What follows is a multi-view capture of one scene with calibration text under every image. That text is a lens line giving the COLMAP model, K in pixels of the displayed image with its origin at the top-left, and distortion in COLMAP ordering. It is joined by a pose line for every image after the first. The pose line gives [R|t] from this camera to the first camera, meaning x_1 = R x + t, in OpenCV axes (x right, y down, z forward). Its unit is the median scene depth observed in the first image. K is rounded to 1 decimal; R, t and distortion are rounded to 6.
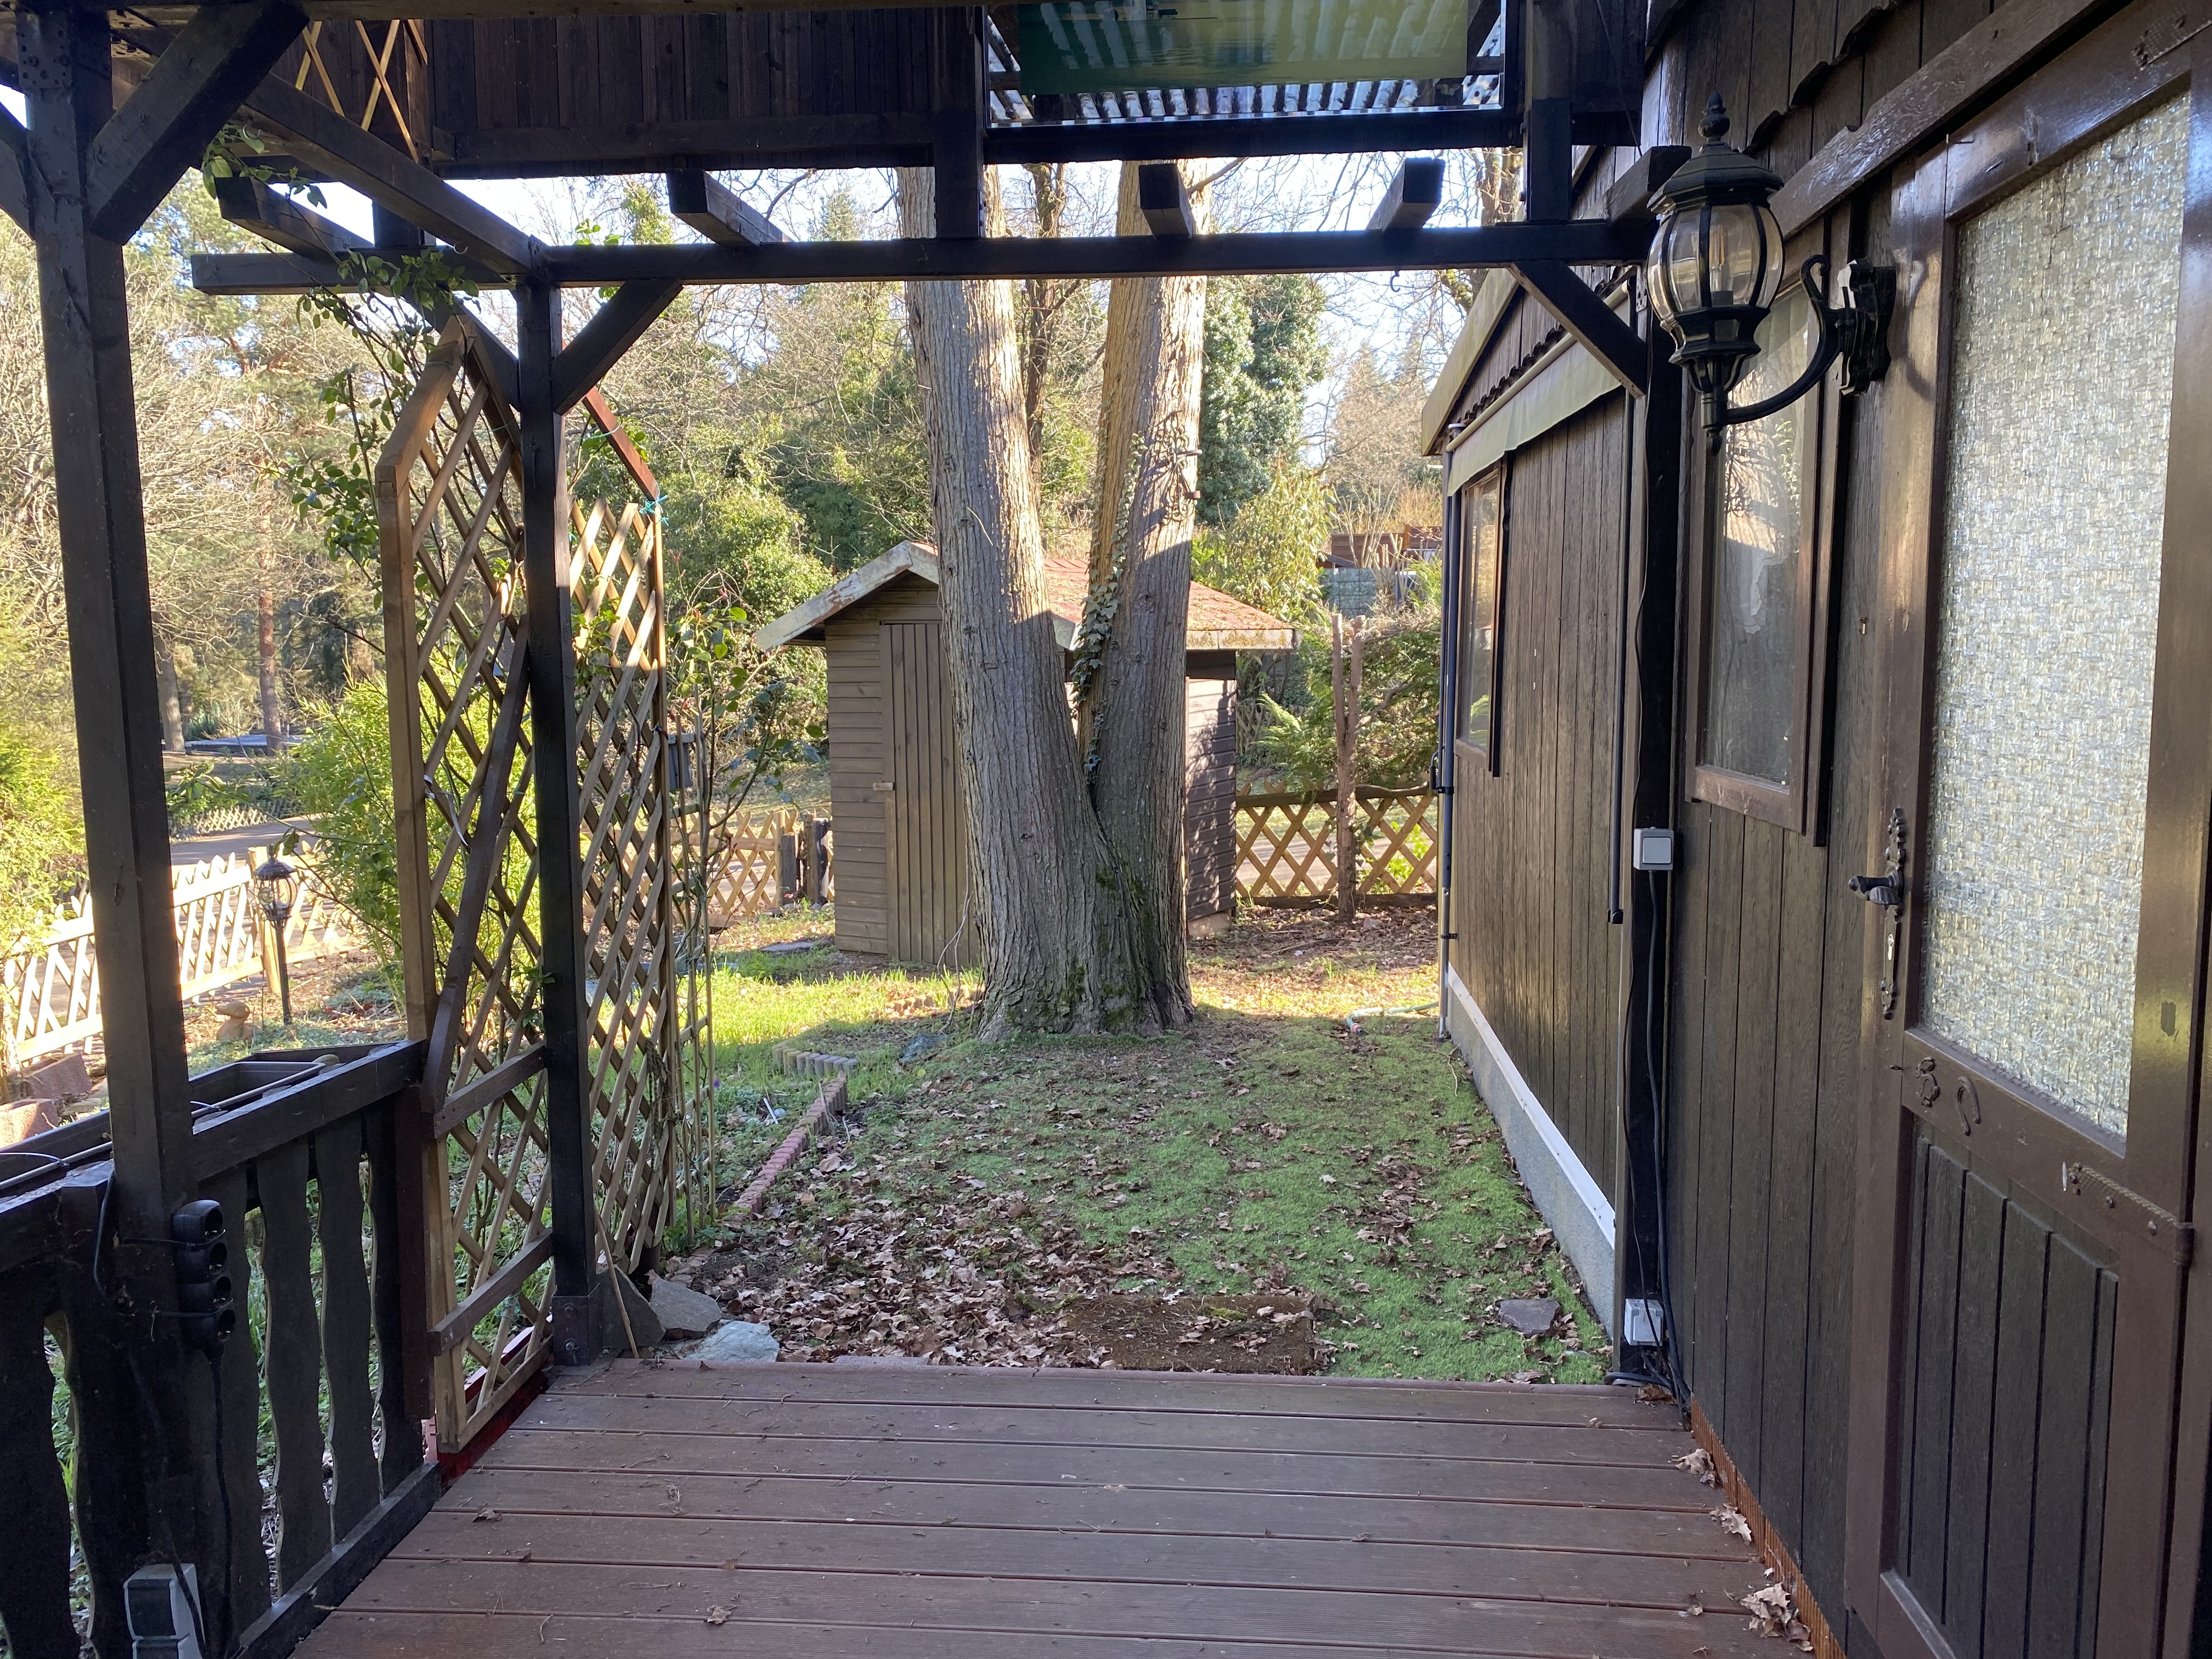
lens RADIAL K [[1686.0, 0, 1106.9], [0, 1686.0, 846.7], [0, 0, 1]] dist [0.029000, -0.011203]
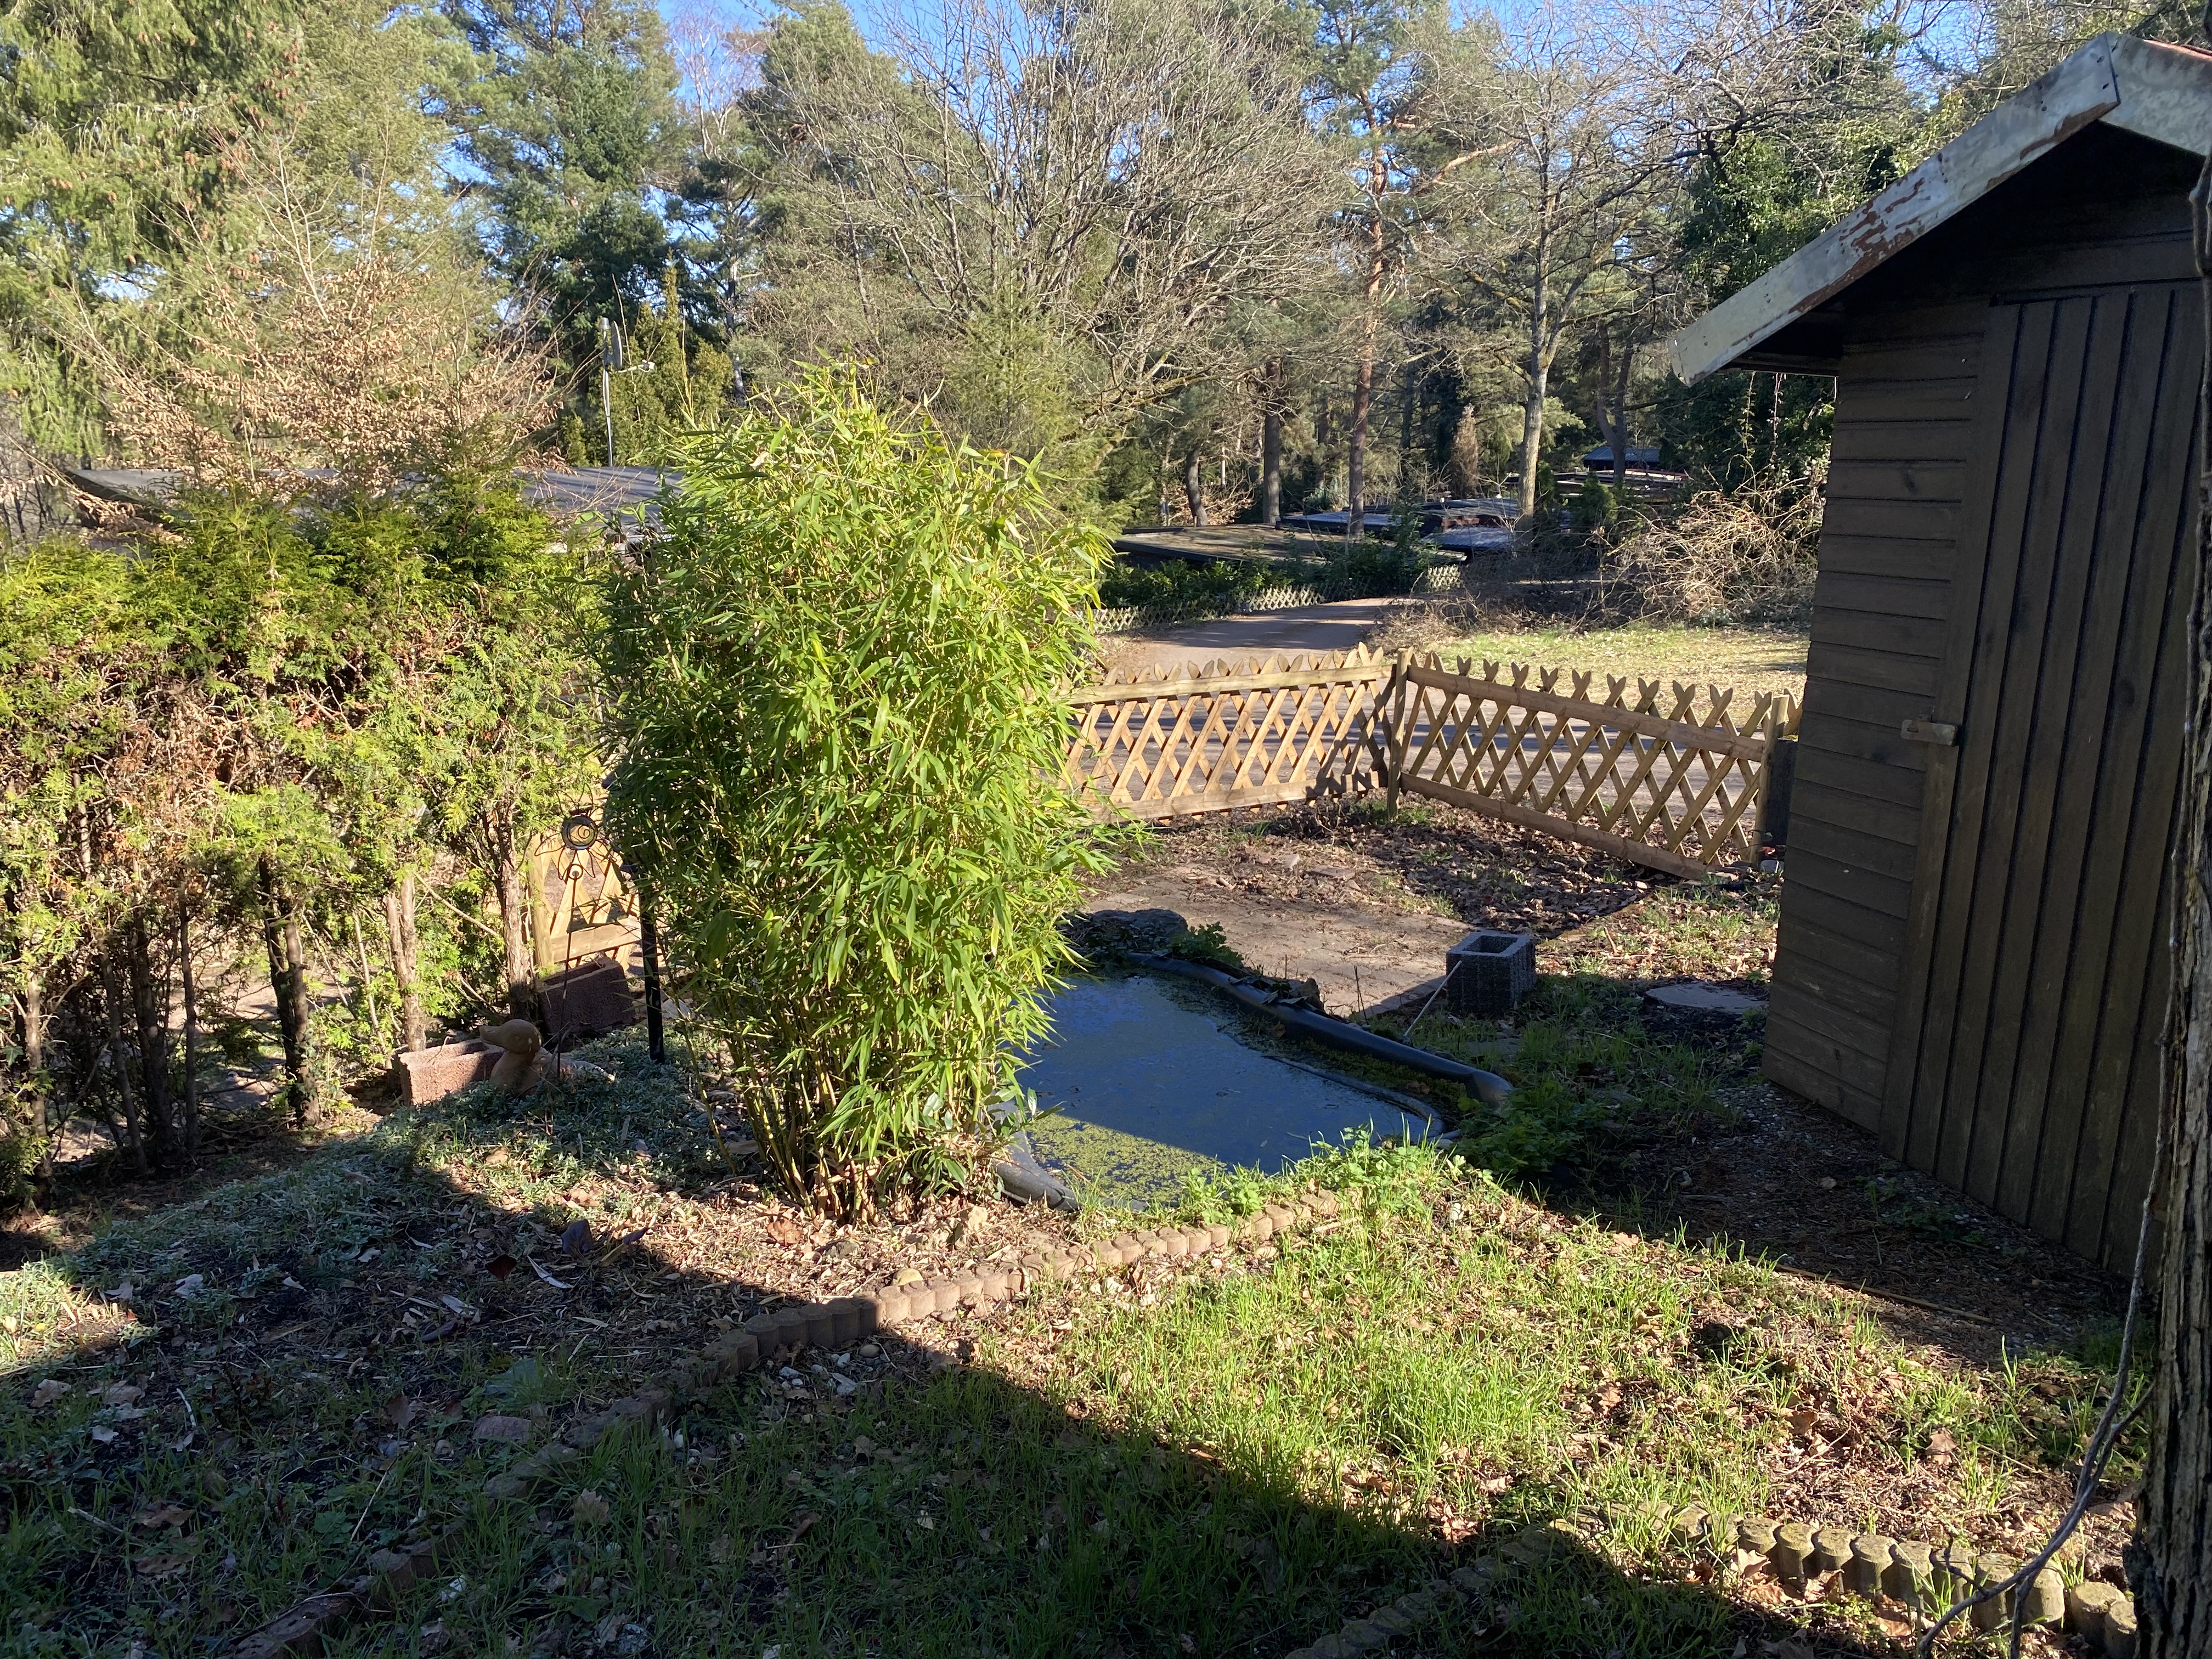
lens RADIAL K [[1686.0, 0, 1111.6], [0, 1686.0, 827.8], [0, 0, 1]] dist [0.029000, -0.011203]
pose [[0.802942, 0.160240, -0.574114, -0.038052], [-0.096083, 0.985386, 0.140649, -0.035380], [0.588261, -0.057770, 0.806605, 0.392458]]
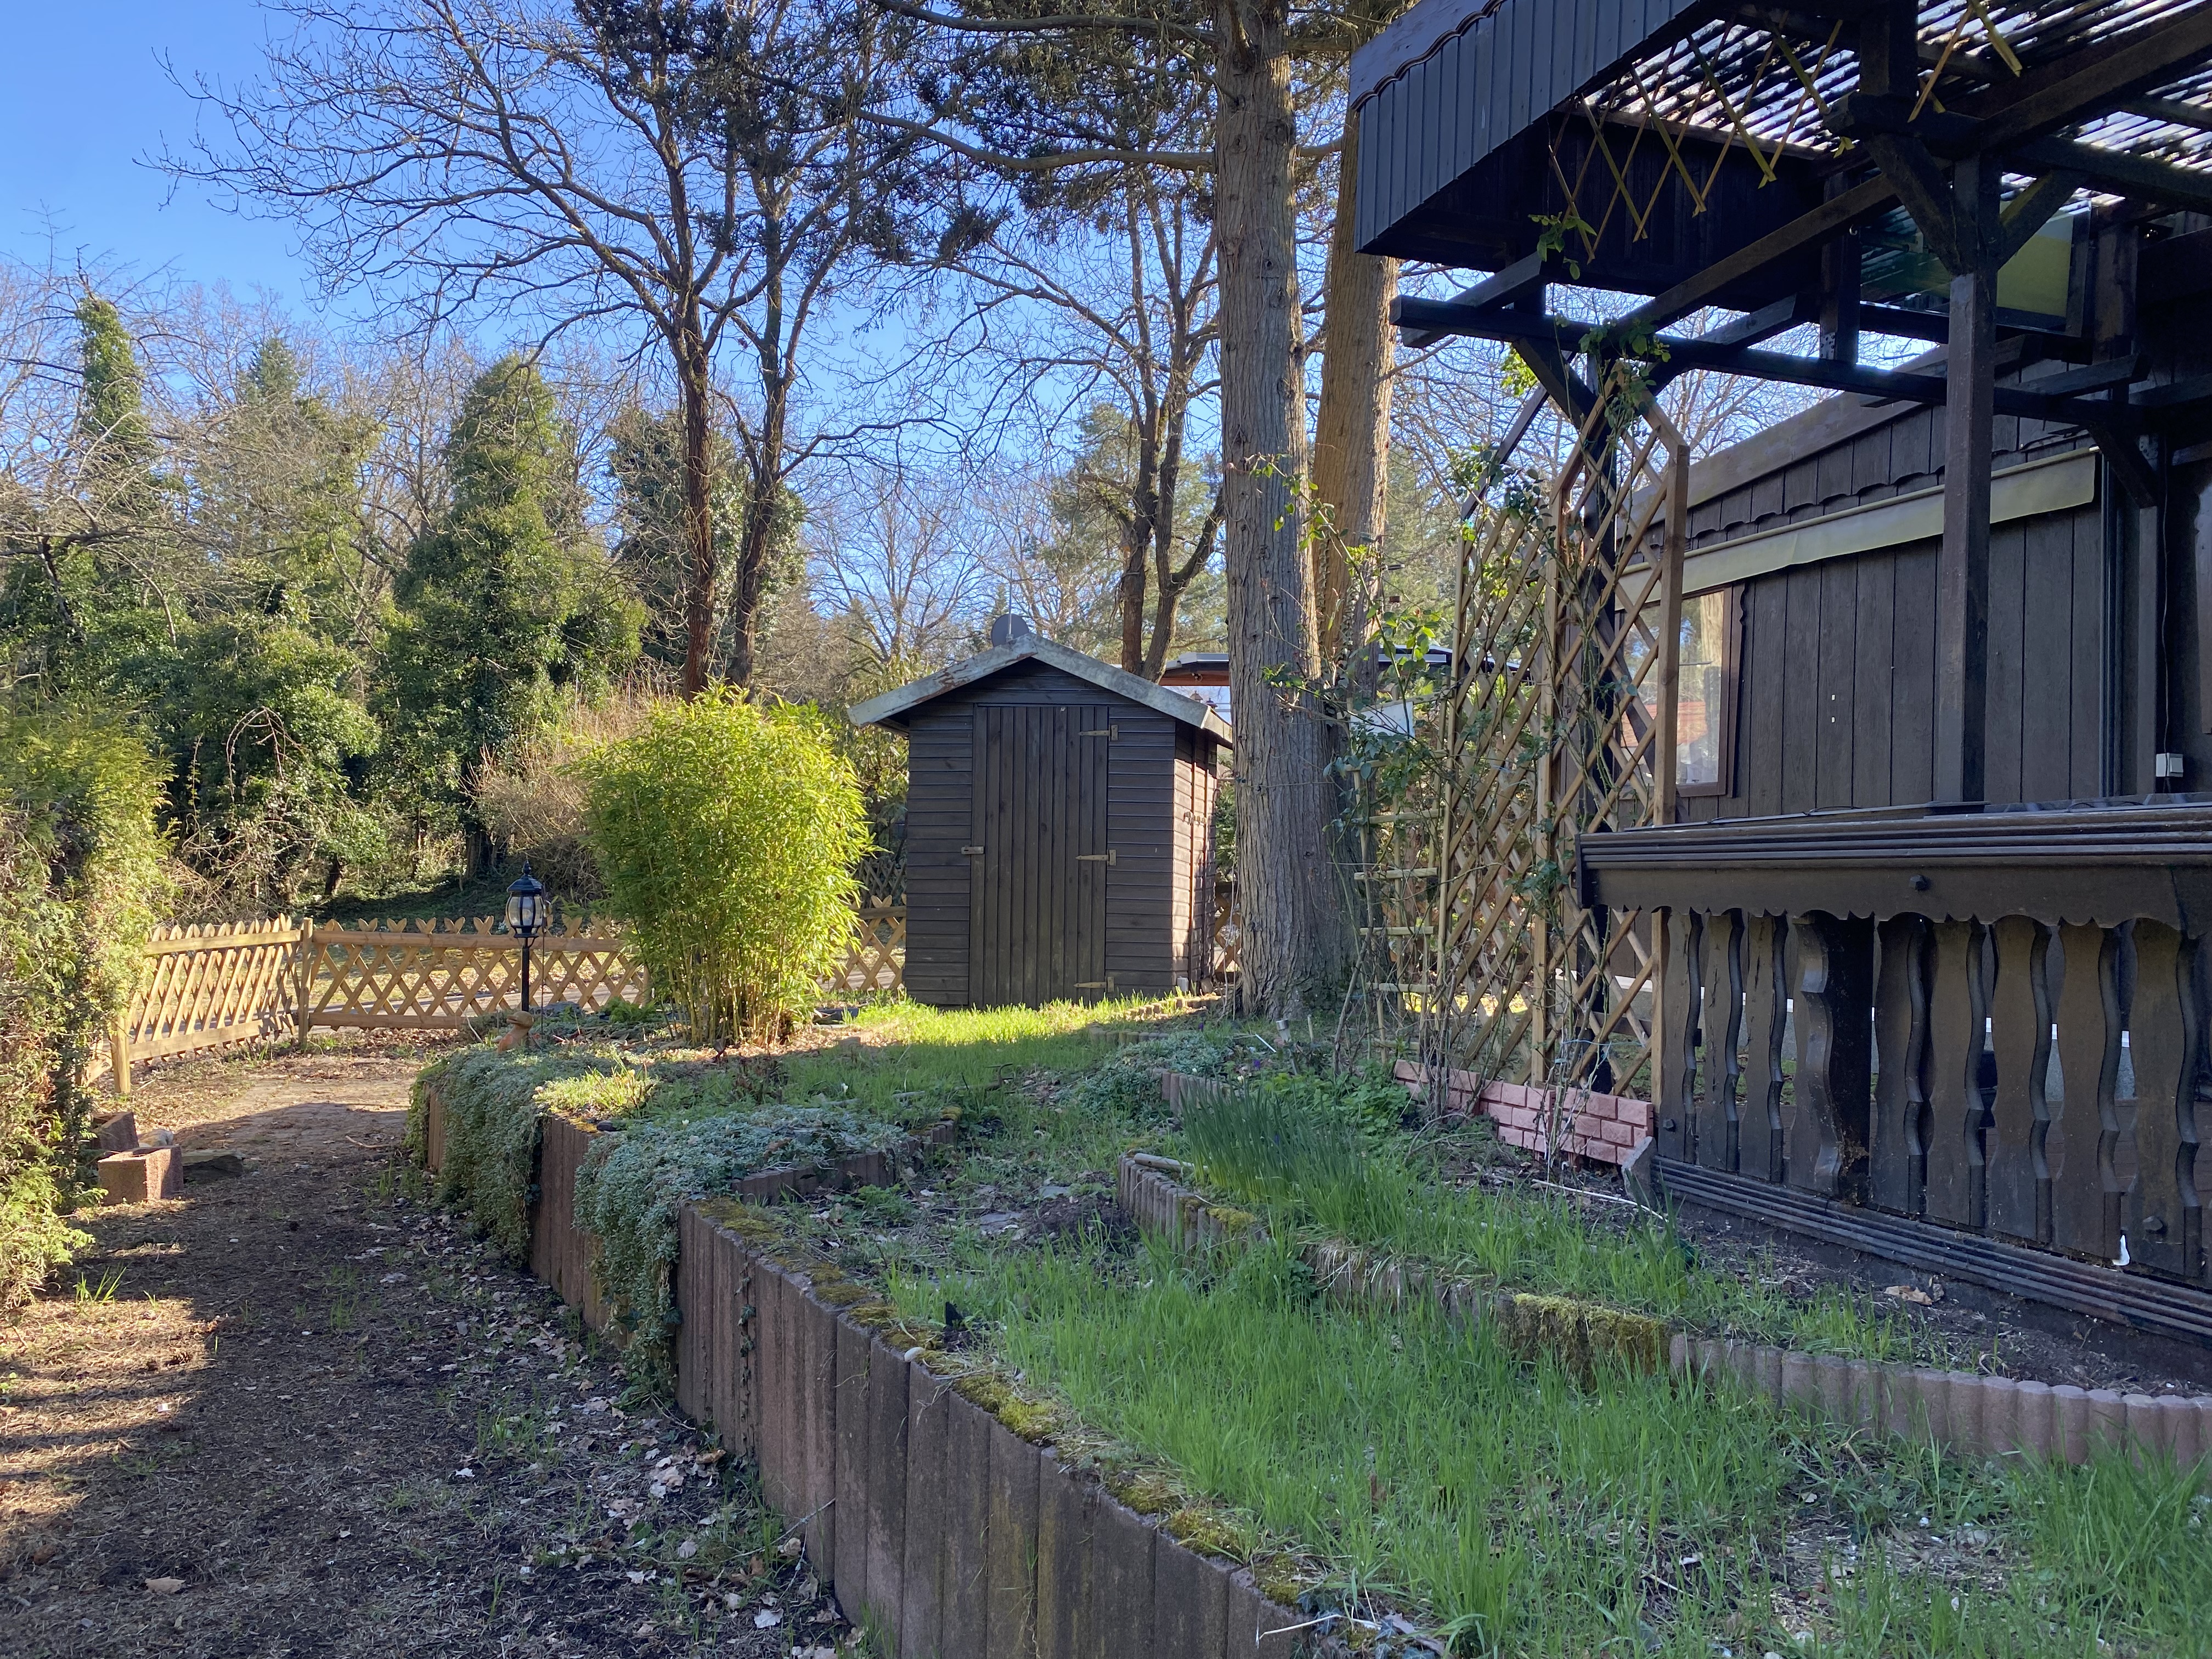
lens RADIAL K [[1686.0, 0, 1101.2], [0, 1686.0, 821.4], [0, 0, 1]] dist [0.029000, -0.011203]
pose [[0.915639, 0.043614, 0.399628, -0.349036], [0.015019, 0.989692, -0.142423, 0.073566], [-0.401720, 0.136410, 0.905546, -0.037052]]
